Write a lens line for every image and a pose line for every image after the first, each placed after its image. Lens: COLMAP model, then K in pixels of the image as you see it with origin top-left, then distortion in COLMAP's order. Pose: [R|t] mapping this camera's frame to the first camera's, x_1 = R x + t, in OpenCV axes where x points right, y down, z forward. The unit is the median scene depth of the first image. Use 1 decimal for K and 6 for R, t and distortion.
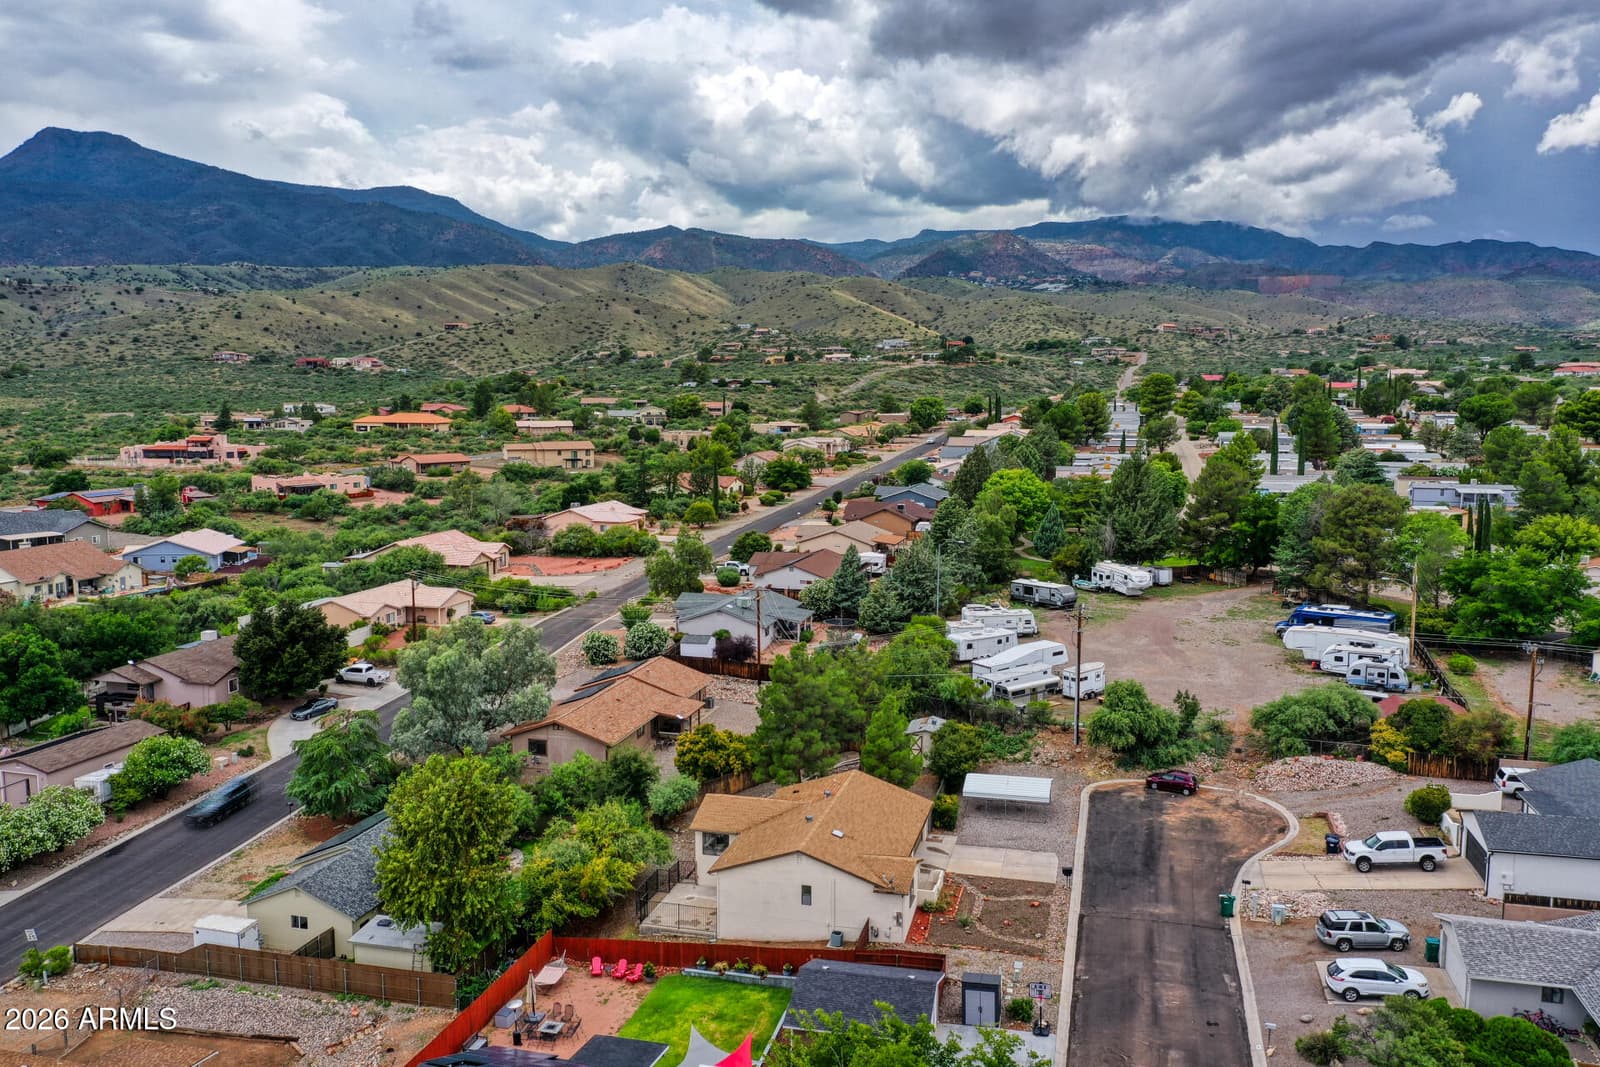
lens RADIAL K [[1255.5, 0, 801.2], [0, 1255.5, 531.5], [0, 0, 1]] dist [-0.007961, -0.004782]
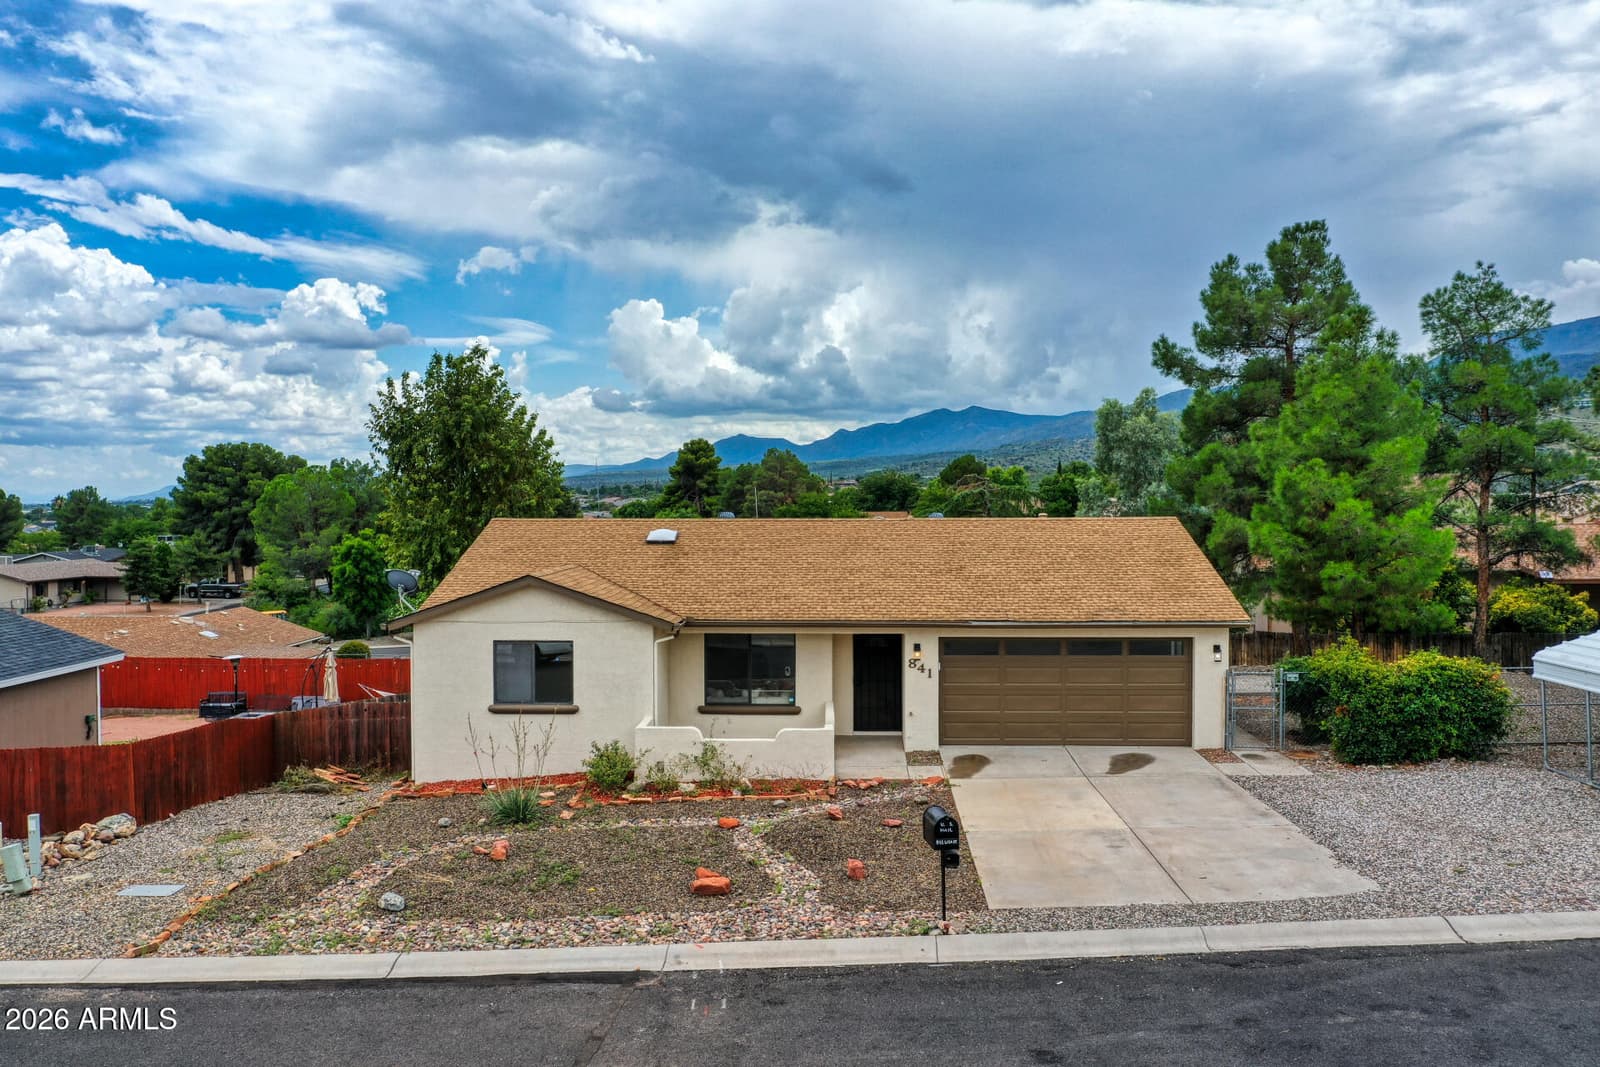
lens RADIAL K [[1255.5, 0, 793.7], [0, 1255.5, 528.5], [0, 0, 1]] dist [-0.007961, -0.004782]
pose [[0.194969, 0.014043, -0.980709, 0.175529], [-0.107845, 0.994142, -0.007205, 0.104181], [0.974862, 0.107169, 0.195341, 0.424626]]
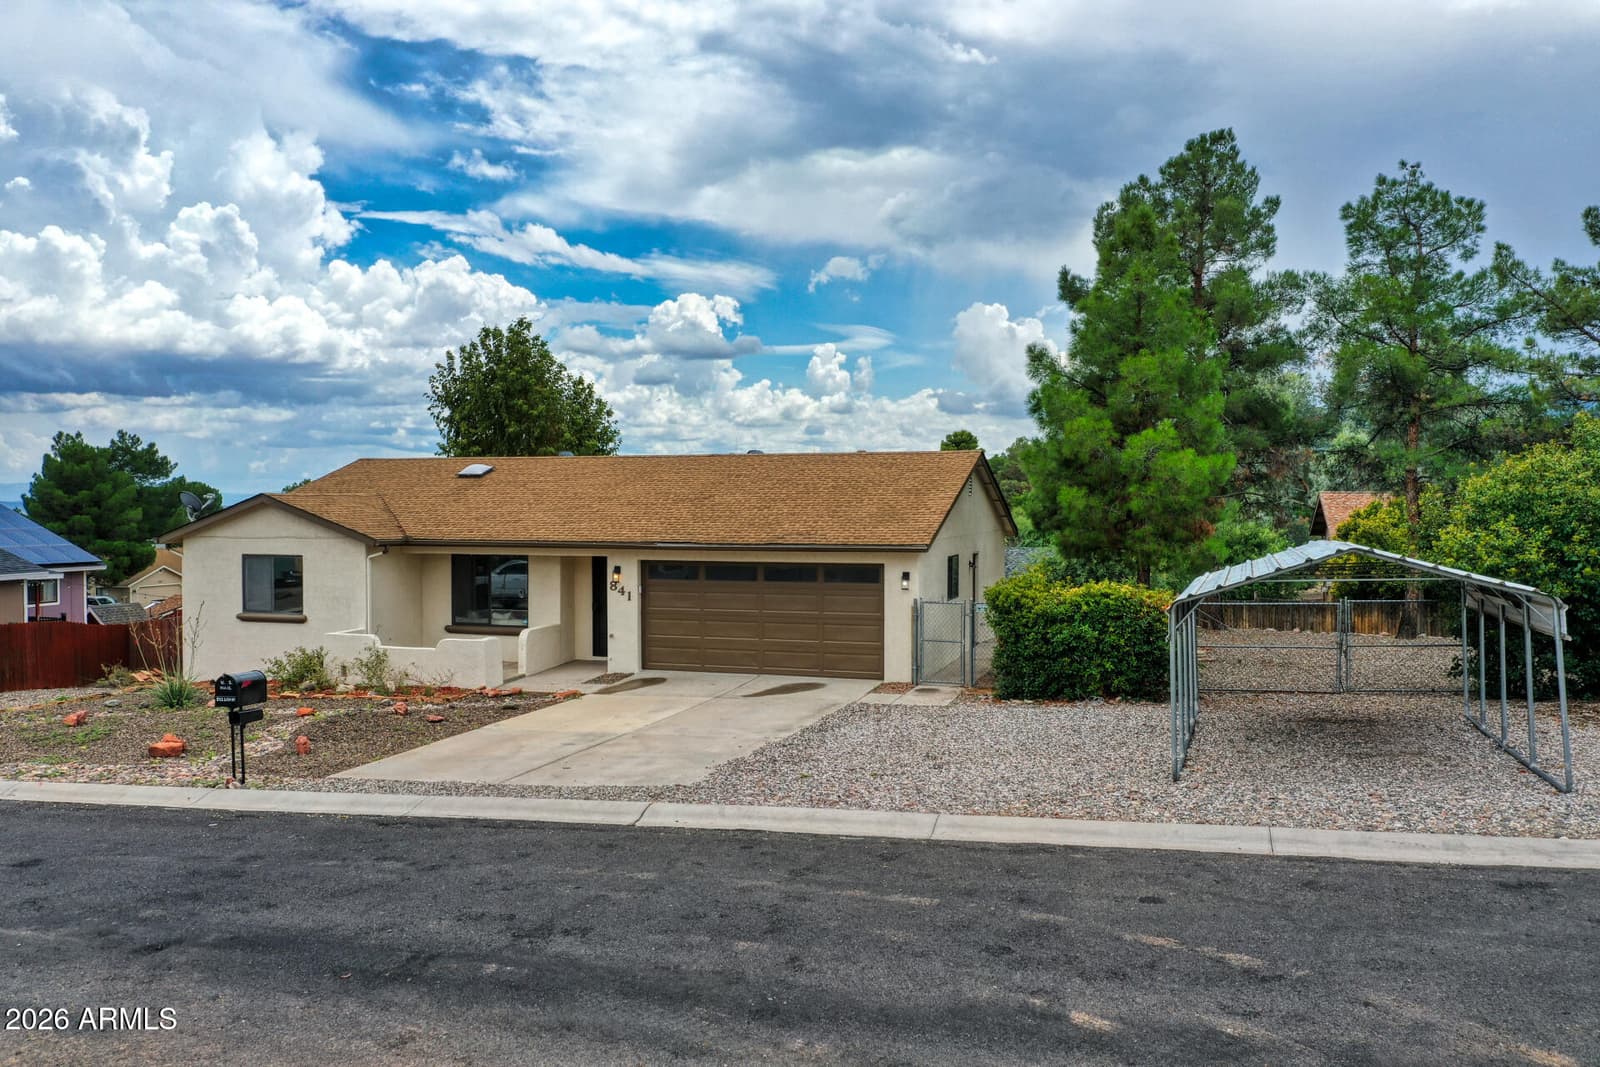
lens RADIAL K [[1255.5, 0, 792.5], [0, 1255.5, 520.7], [0, 0, 1]] dist [-0.007961, -0.004782]
pose [[-0.074066, 0.006744, -0.997231, 0.179556], [-0.114879, 0.993262, 0.015249, 0.105028], [0.990614, 0.115691, -0.072792, 0.495574]]
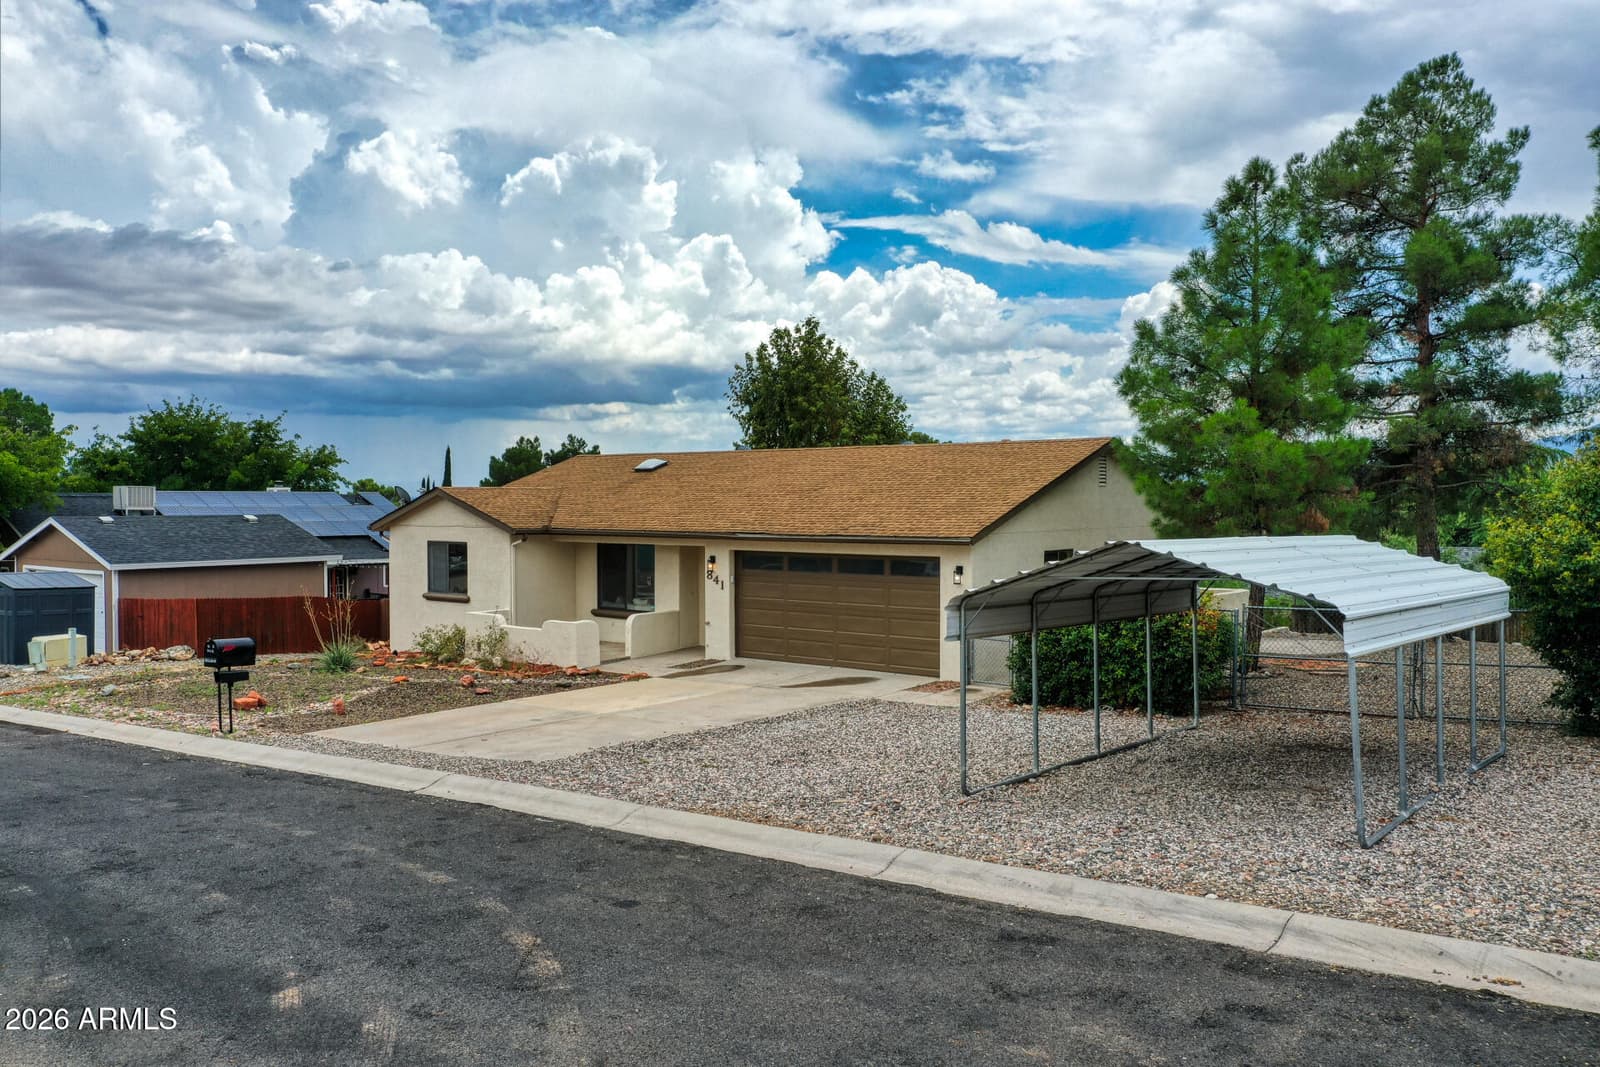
lens RADIAL K [[1255.5, 0, 803.4], [0, 1255.5, 534.6], [0, 0, 1]] dist [-0.007961, -0.004782]
pose [[-0.414526, 0.018350, -0.909853, 0.168264], [-0.106808, 0.991906, 0.068667, 0.101018], [0.903748, 0.125644, -0.409210, 0.534712]]
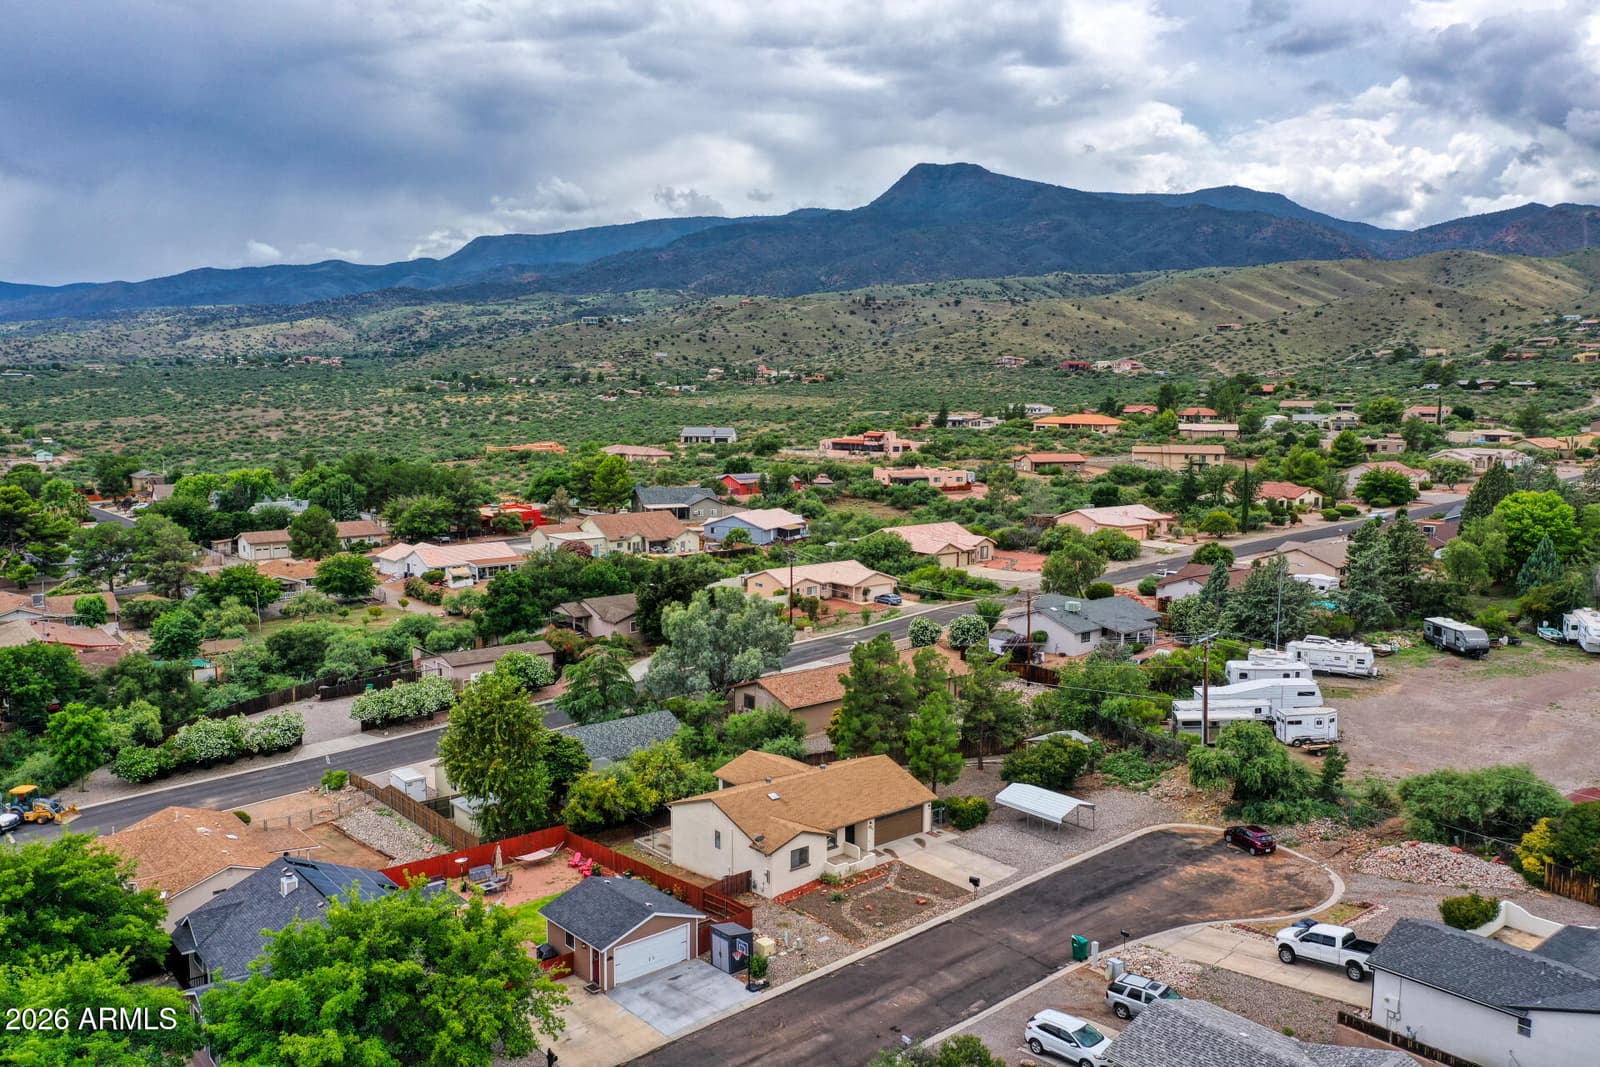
lens RADIAL K [[1255.5, 0, 791.3], [0, 1255.5, 542.2], [0, 0, 1]] dist [-0.007961, -0.004782]
pose [[0.804669, 0.071721, -0.589376, 0.300176], [-0.067395, 0.997295, 0.029346, -0.007913], [0.589886, 0.016108, 0.807326, 0.046992]]
